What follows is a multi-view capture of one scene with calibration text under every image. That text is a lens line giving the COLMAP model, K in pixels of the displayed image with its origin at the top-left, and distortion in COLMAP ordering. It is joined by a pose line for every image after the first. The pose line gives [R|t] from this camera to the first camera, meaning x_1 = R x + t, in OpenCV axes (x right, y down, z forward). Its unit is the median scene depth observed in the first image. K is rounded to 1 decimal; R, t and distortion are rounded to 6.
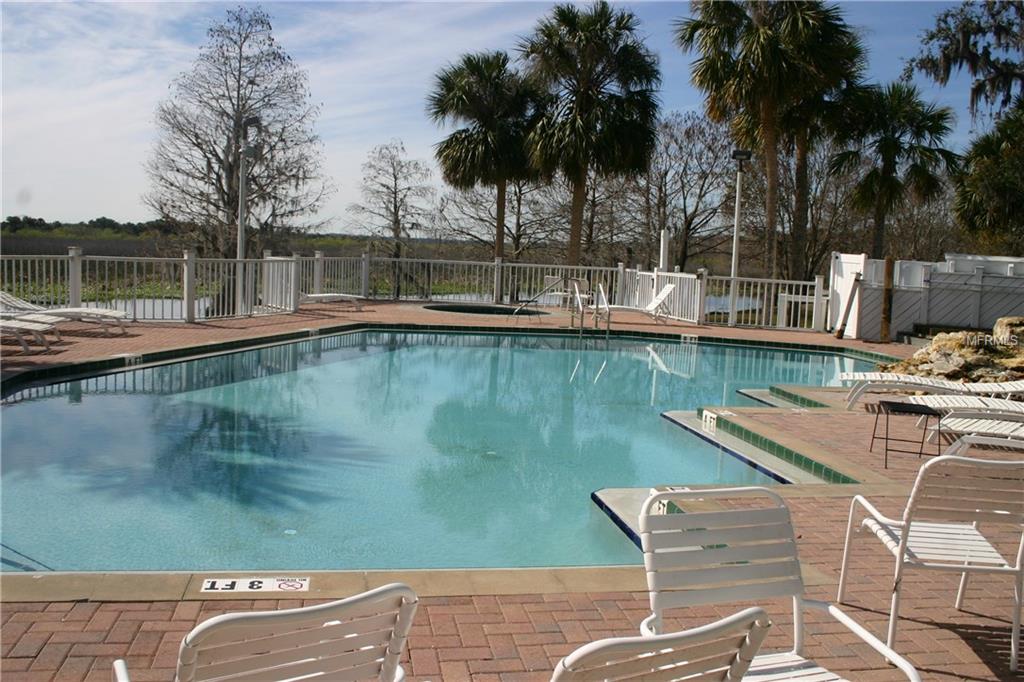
lens RADIAL K [[959.0, 0, 512.3], [0, 959.0, 316.4], [0, 0, 1]] dist [-0.179229, 0.010620]
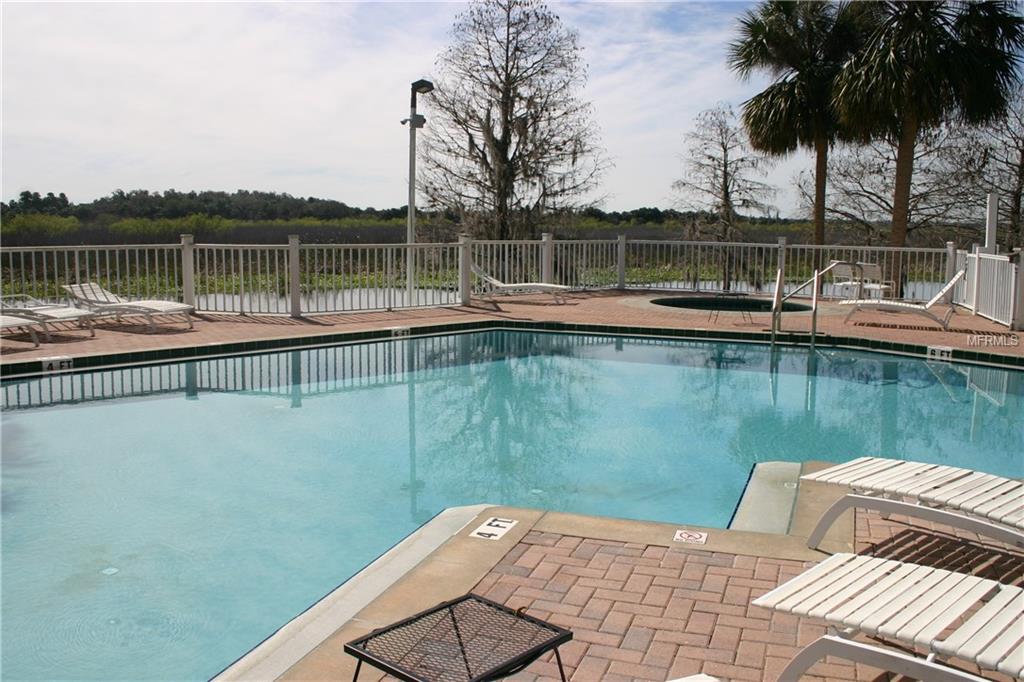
lens RADIAL K [[936.8, 0, 512.0], [0, 936.8, 341.0], [0, 0, 1]] dist [-0.111711, 0.004951]
pose [[0.862450, 0.030288, -0.505236, 0.174395], [-0.008926, 0.998963, 0.044649, -0.007486], [0.506064, -0.033998, 0.861825, 0.210960]]
